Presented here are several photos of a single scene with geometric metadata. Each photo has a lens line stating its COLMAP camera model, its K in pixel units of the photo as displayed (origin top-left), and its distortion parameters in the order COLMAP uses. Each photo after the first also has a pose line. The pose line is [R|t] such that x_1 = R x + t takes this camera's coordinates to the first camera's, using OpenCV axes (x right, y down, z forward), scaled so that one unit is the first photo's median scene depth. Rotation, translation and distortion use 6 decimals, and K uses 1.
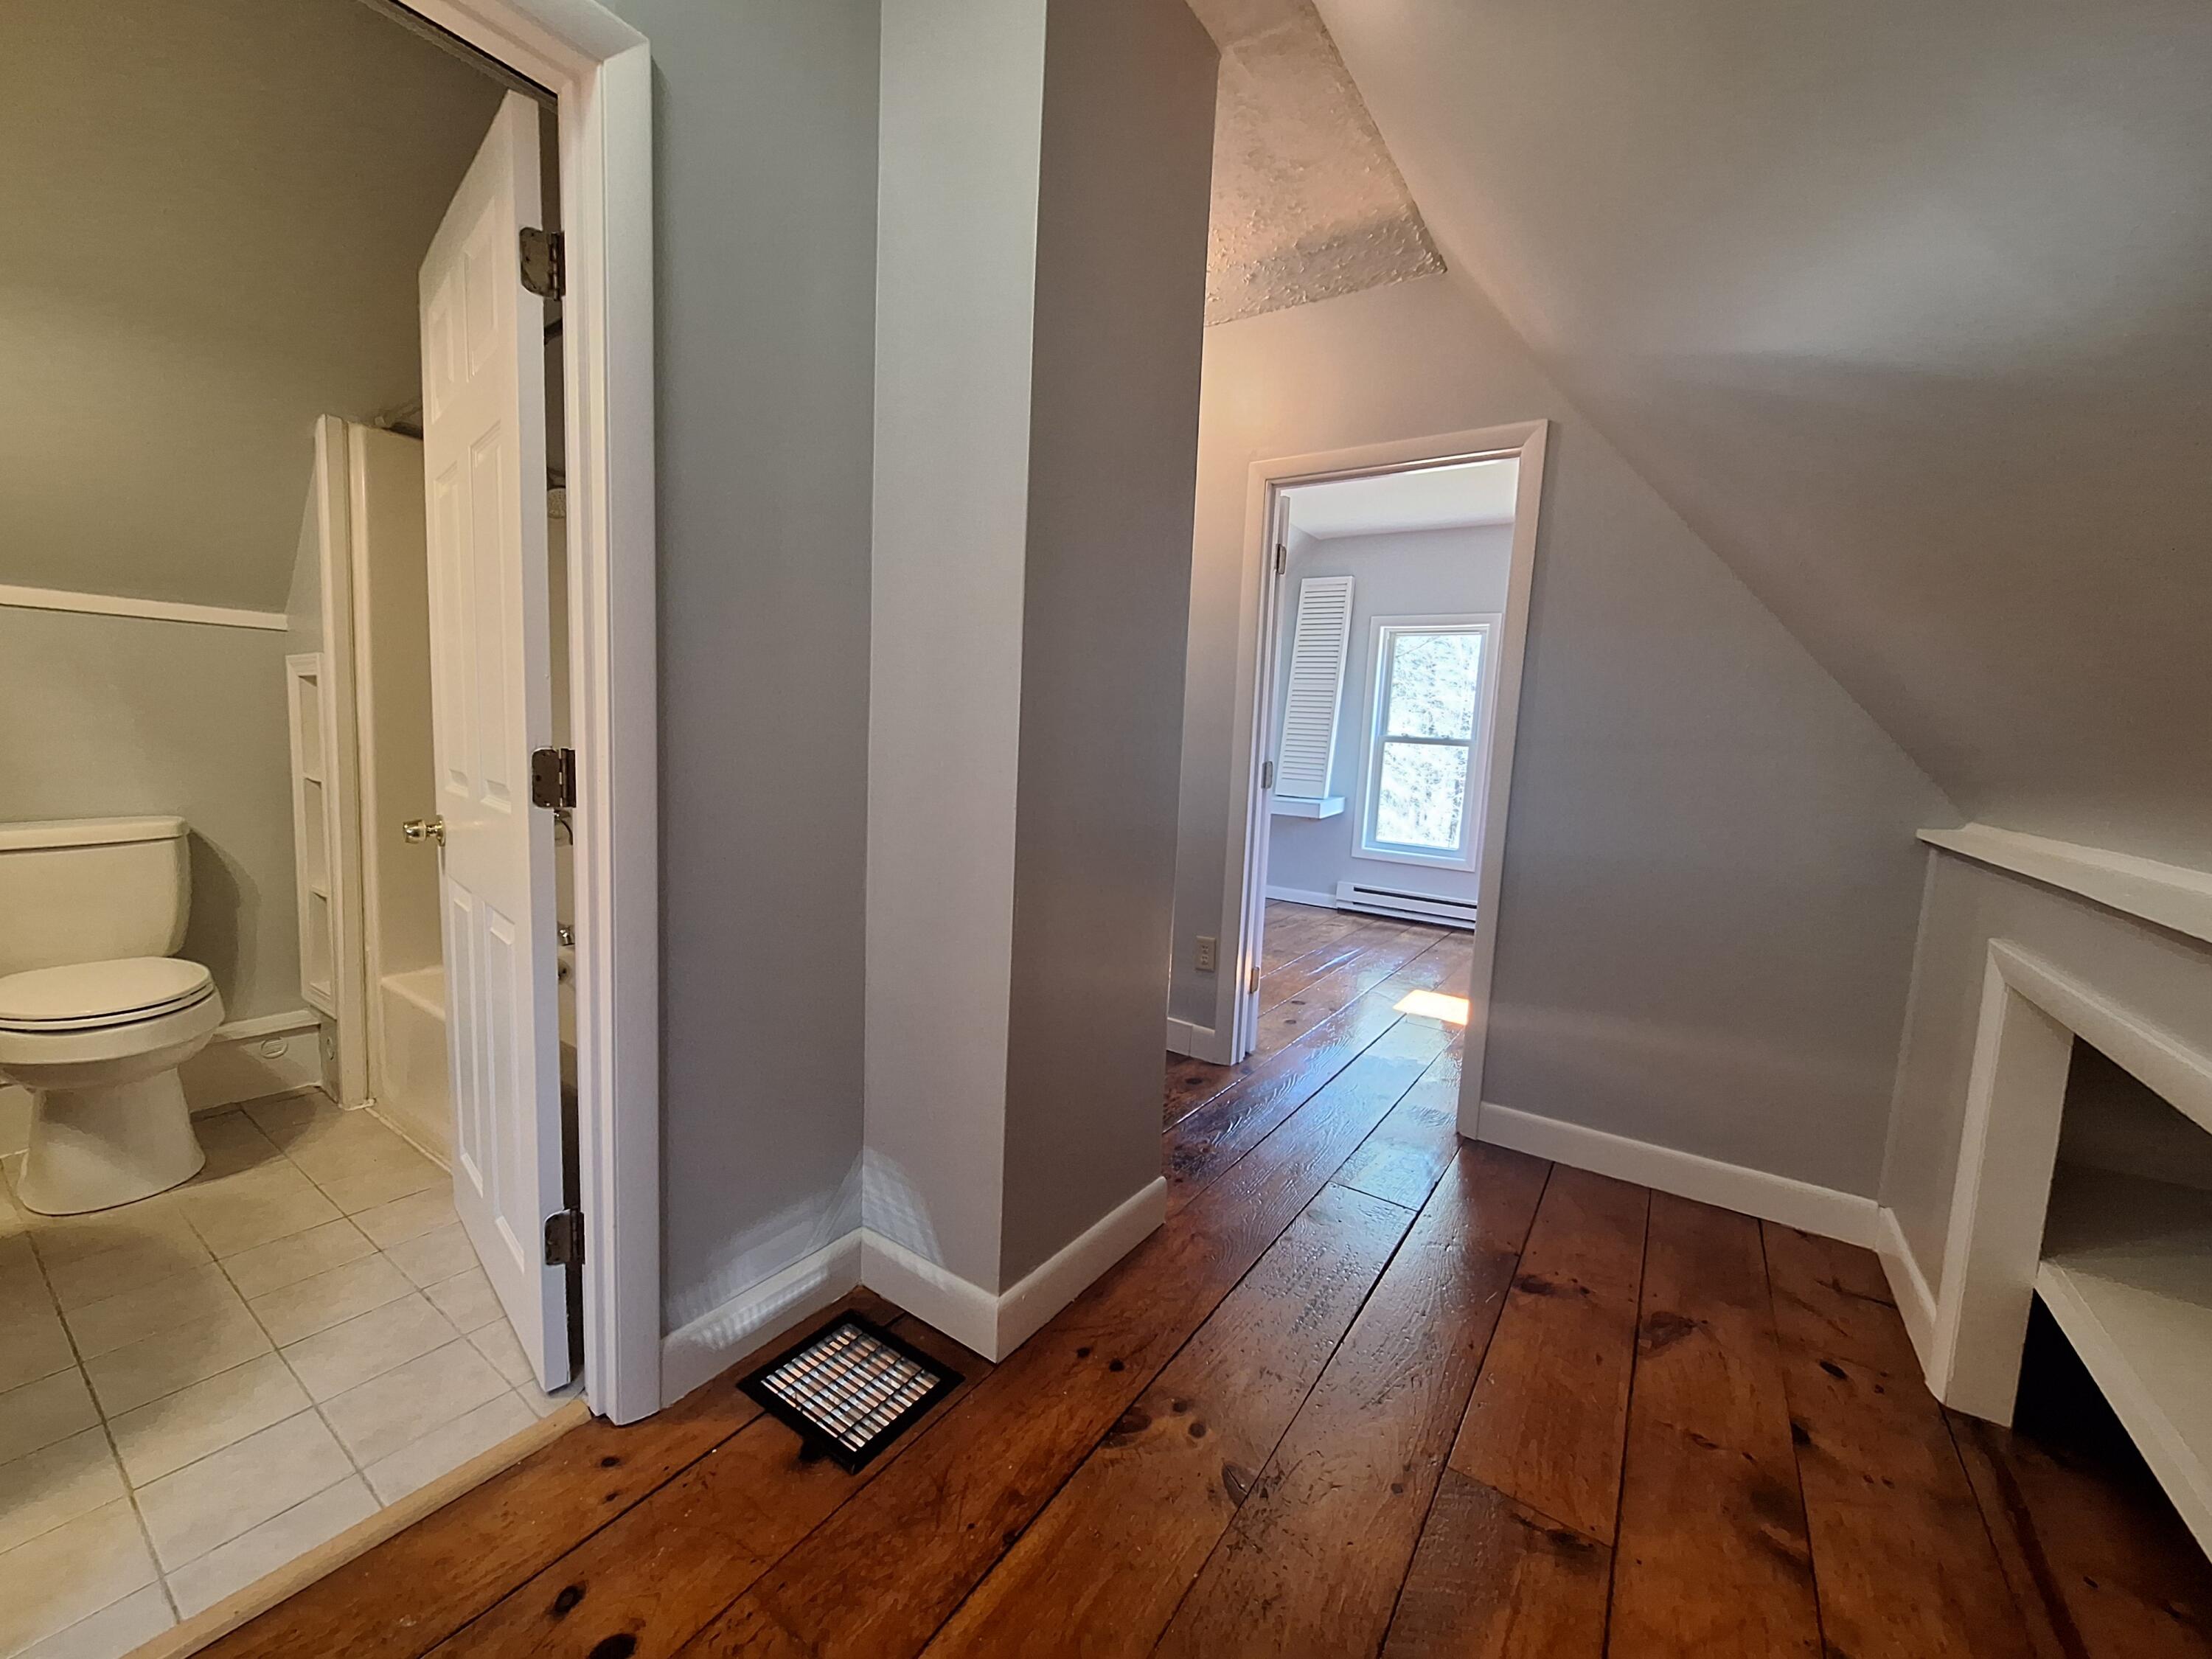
lens RADIAL K [[877.8, 0, 1106.0], [0, 877.8, 829.5], [0, 0, 1]] dist [-0.000392, -0.000170]
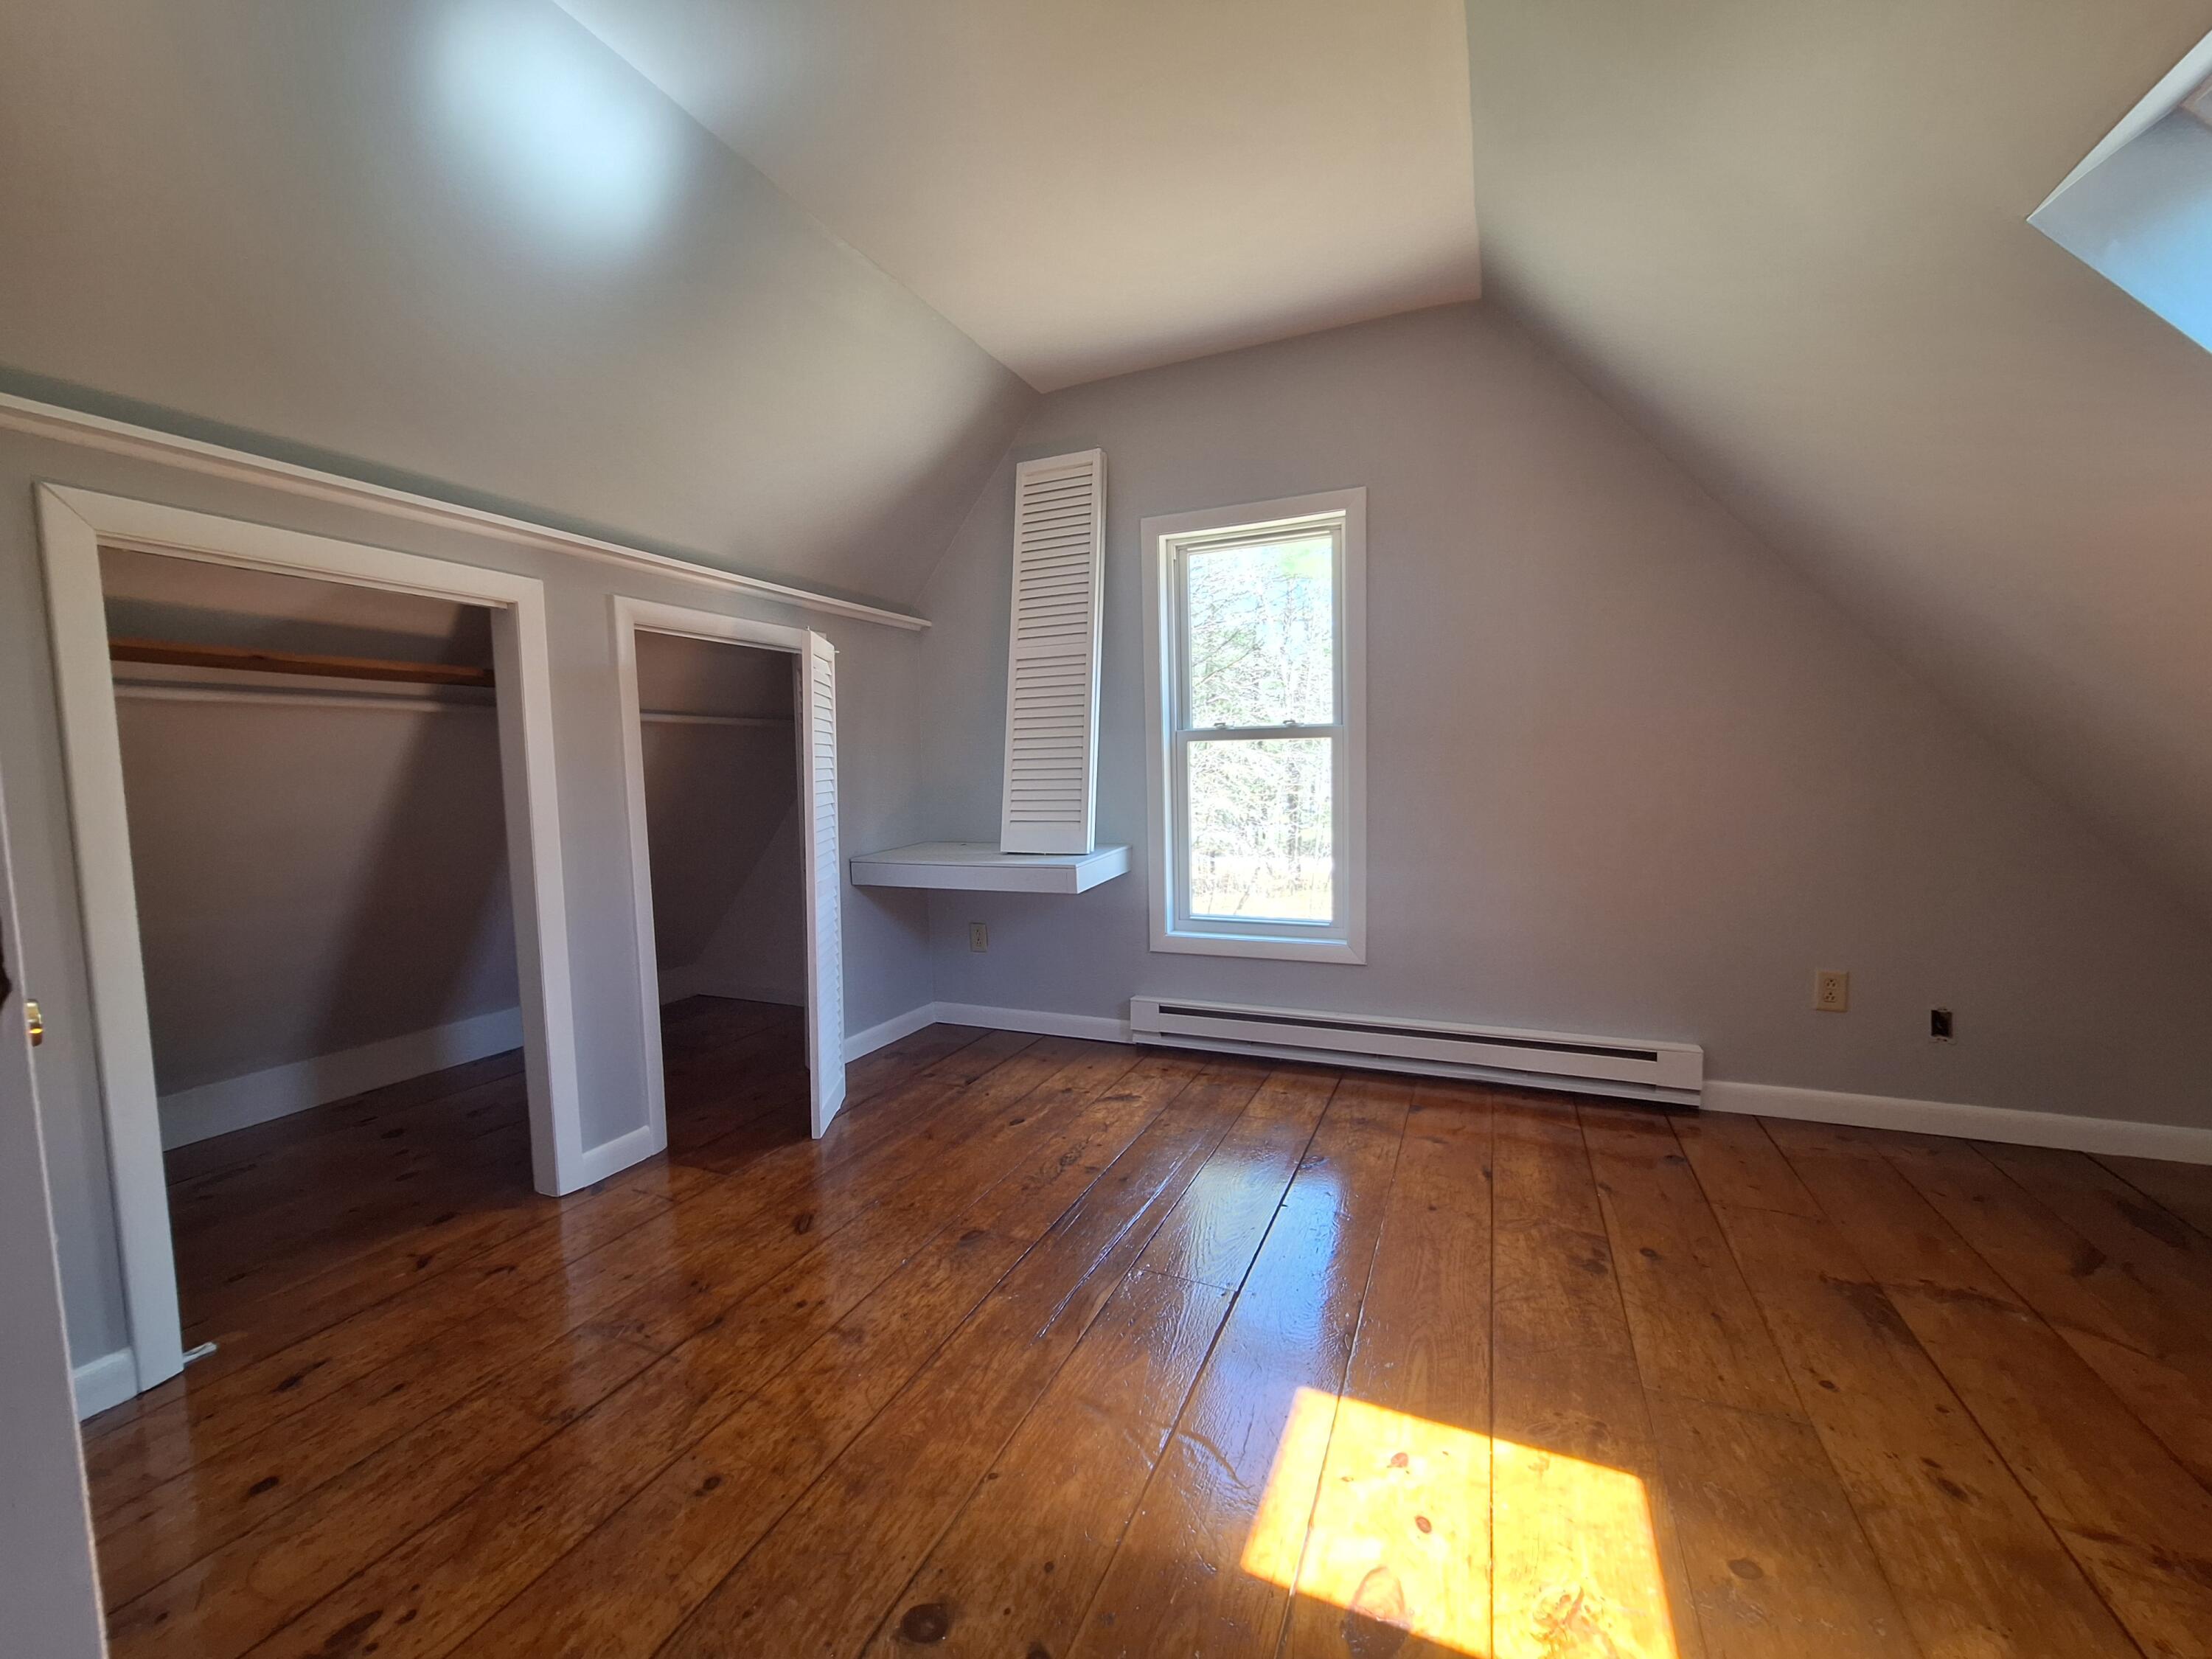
lens RADIAL K [[877.8, 0, 1106.0], [0, 877.8, 829.5], [0, 0, 1]] dist [-0.000392, -0.000170]
pose [[0.981088, -0.089405, 0.171680, 0.165476], [0.096481, 0.994777, -0.033305, -0.029159], [-0.167805, 0.049239, 0.984590, 0.458024]]
